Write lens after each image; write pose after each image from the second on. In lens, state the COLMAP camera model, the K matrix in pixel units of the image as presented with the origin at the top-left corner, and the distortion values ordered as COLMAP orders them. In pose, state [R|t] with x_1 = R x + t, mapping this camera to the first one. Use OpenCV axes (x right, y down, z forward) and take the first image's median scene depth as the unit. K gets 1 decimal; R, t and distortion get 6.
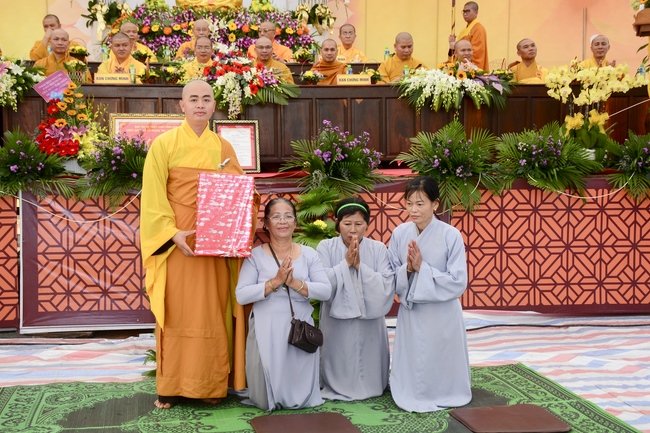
lens RADIAL K [[967.9, 0, 320.0], [0, 967.9, 200.2], [0, 0, 1]] dist [0.158106, 0.118405]
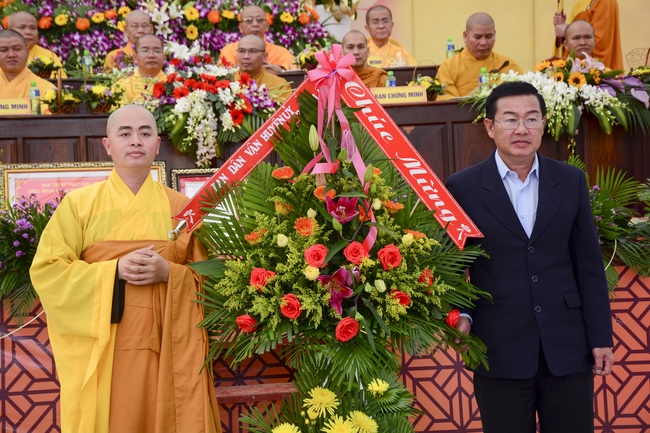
lens RADIAL K [[1794.1, 0, 325.0], [0, 1794.1, 216.5], [0, 0, 1]] dist [0.815912, 2.236066]
pose [[0.999264, -0.038144, 0.003957, -0.018831], [0.038301, 0.997832, -0.053522, 0.011135], [-0.001907, 0.053634, 0.998559, -0.130232]]
